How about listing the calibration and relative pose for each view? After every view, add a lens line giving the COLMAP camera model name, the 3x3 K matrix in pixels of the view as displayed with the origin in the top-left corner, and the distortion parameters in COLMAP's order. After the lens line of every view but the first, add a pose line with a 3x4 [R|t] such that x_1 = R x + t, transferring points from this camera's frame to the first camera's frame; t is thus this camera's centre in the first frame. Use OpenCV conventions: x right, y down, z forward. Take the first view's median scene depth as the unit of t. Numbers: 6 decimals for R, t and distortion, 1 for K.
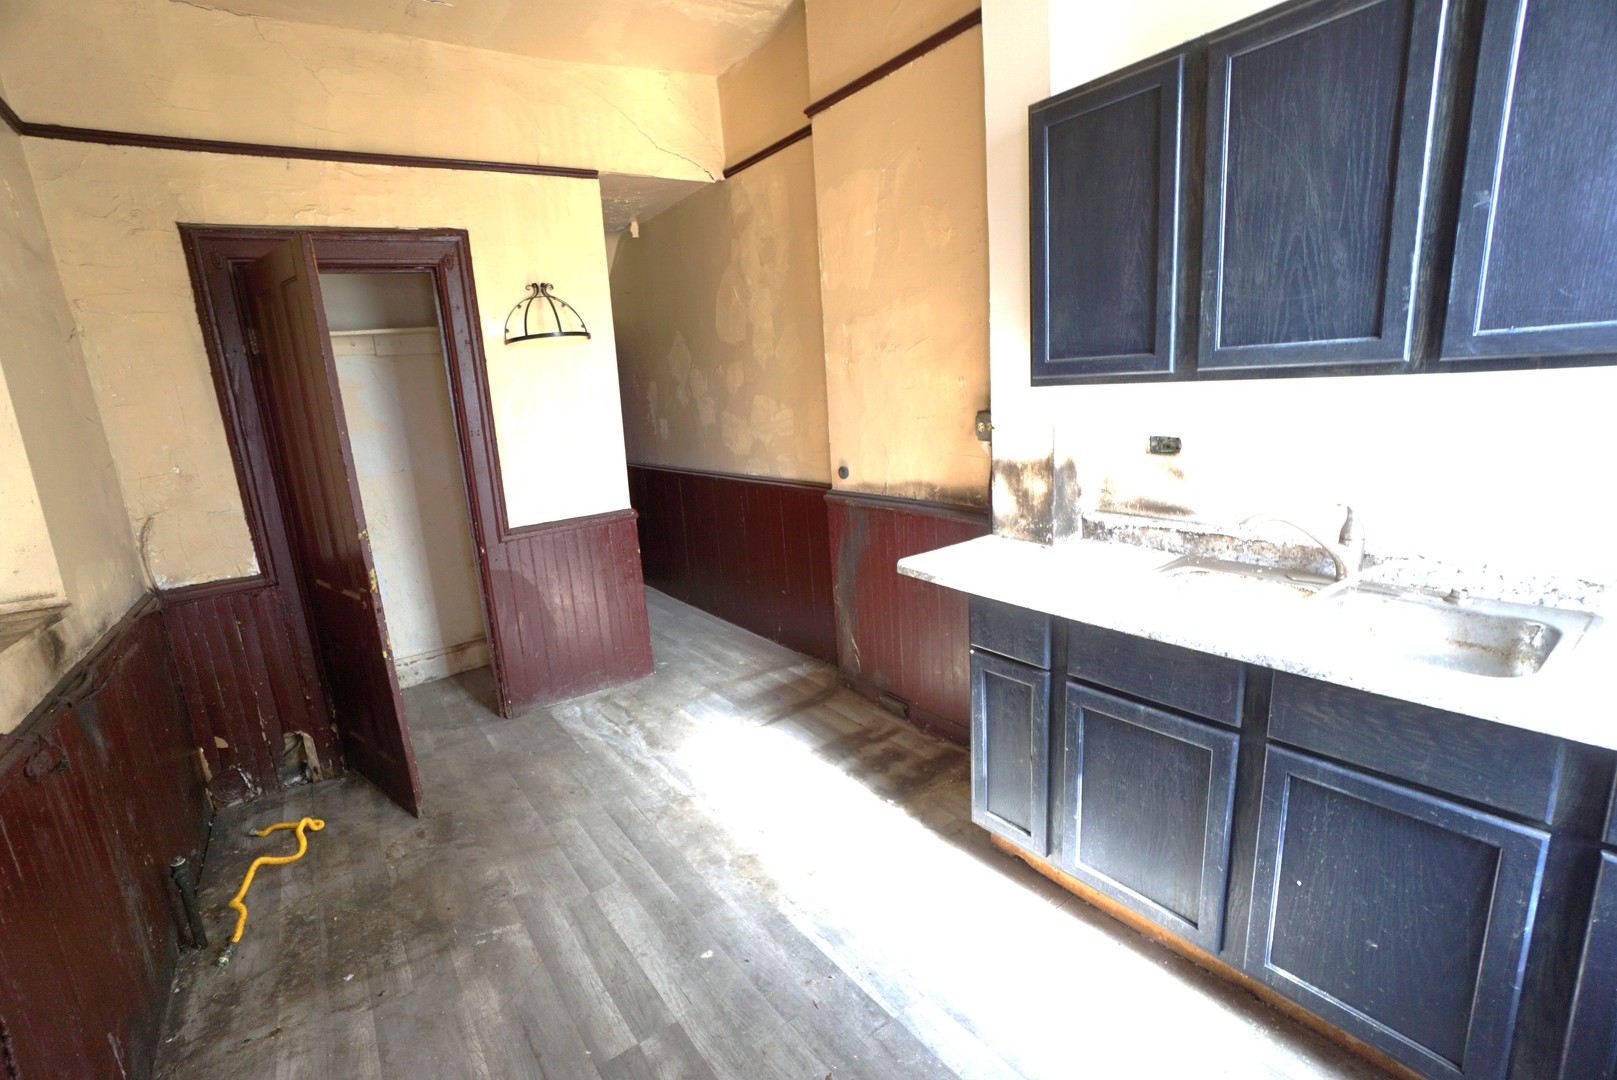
lens RADIAL K [[726.7, 0, 776.7], [0, 726.7, 540.7], [0, 0, 1]] dist [-0.060719, 0.021351]
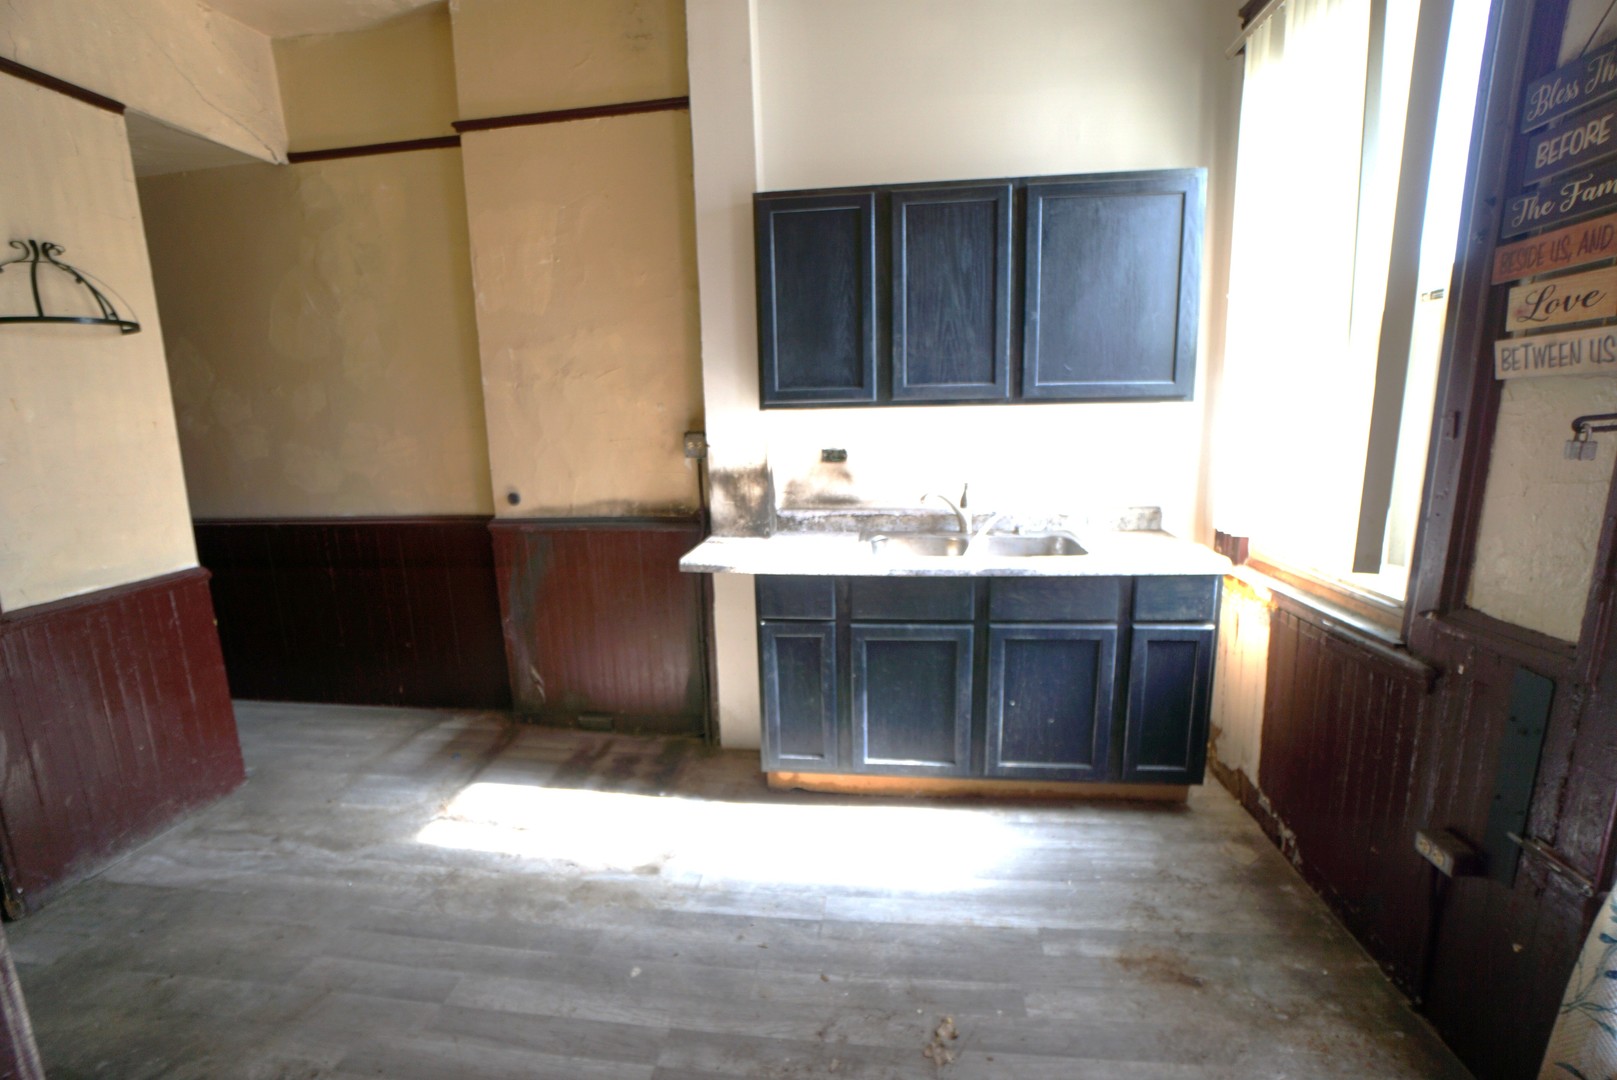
lens RADIAL K [[726.7, 0, 801.1], [0, 726.7, 540.5], [0, 0, 1]] dist [-0.060719, 0.021351]
pose [[0.675588, -0.086341, 0.732206, -0.486535], [0.135704, 0.990714, -0.008386, 0.029402], [-0.724682, 0.105029, 0.681032, 0.092747]]
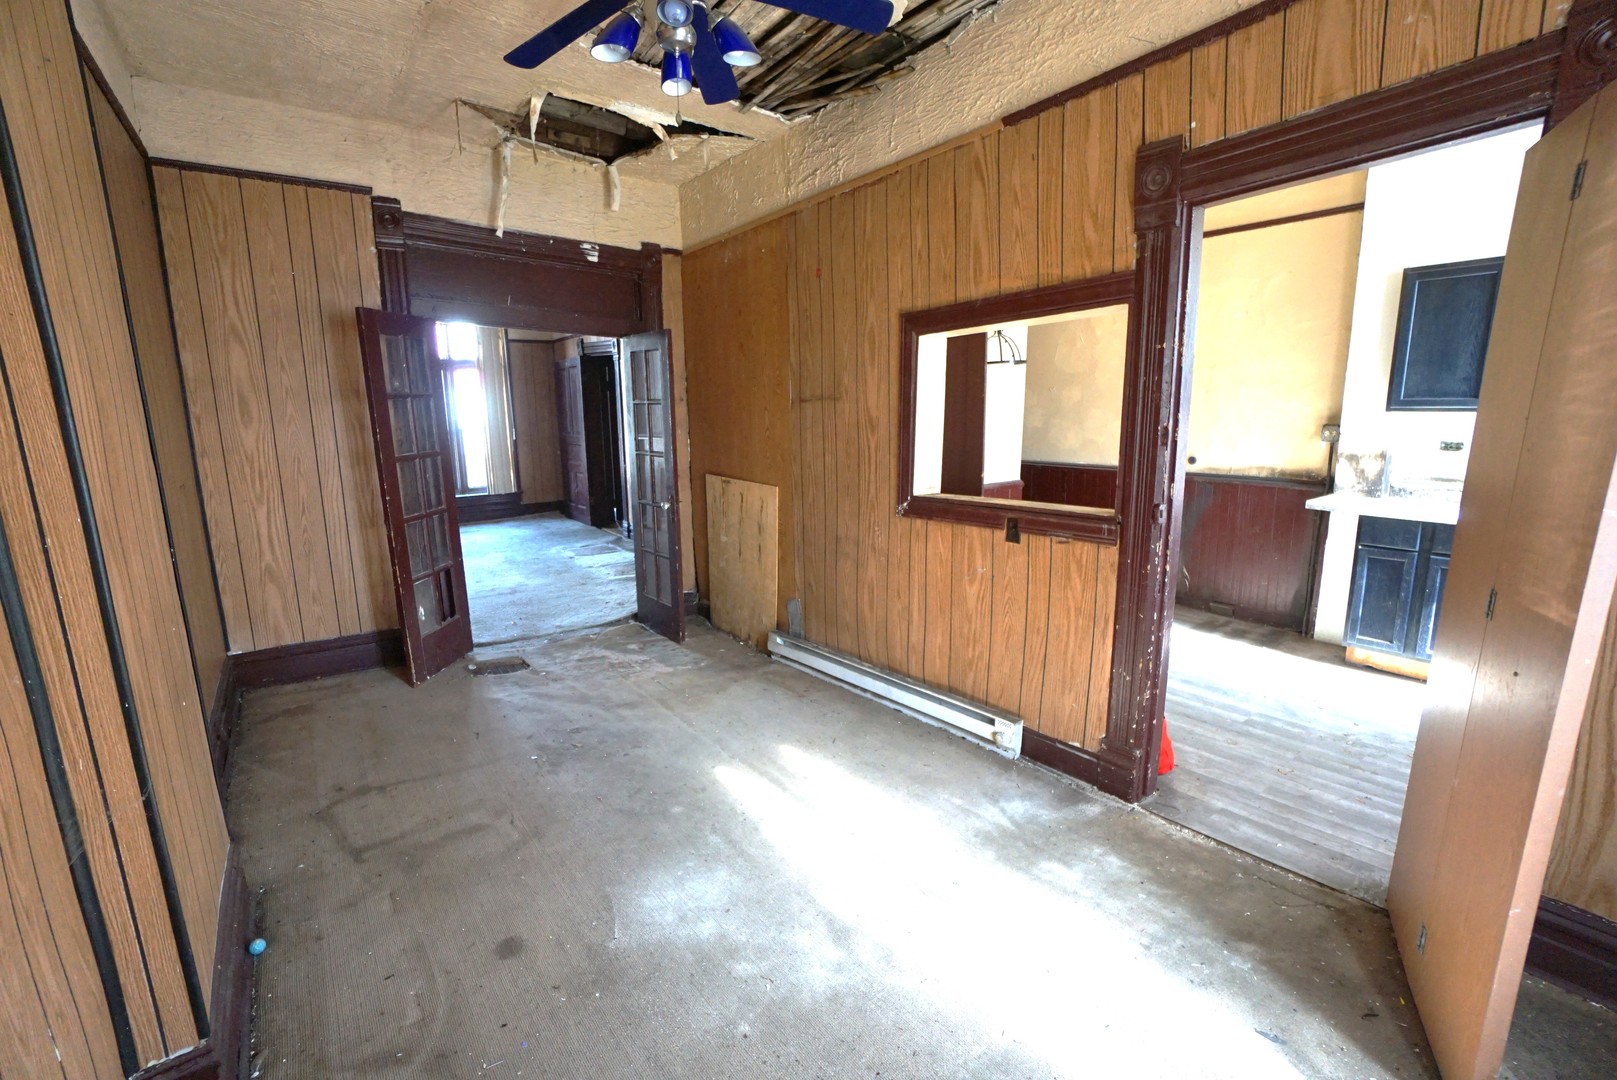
lens RADIAL K [[726.7, 0, 781.7], [0, 726.7, 543.3], [0, 0, 1]] dist [-0.060719, 0.021351]
pose [[0.998625, 0.045356, 0.026294, -1.126116], [-0.044775, 0.998749, -0.022274, 0.217226], [-0.027271, 0.021066, 0.999406, -0.708657]]
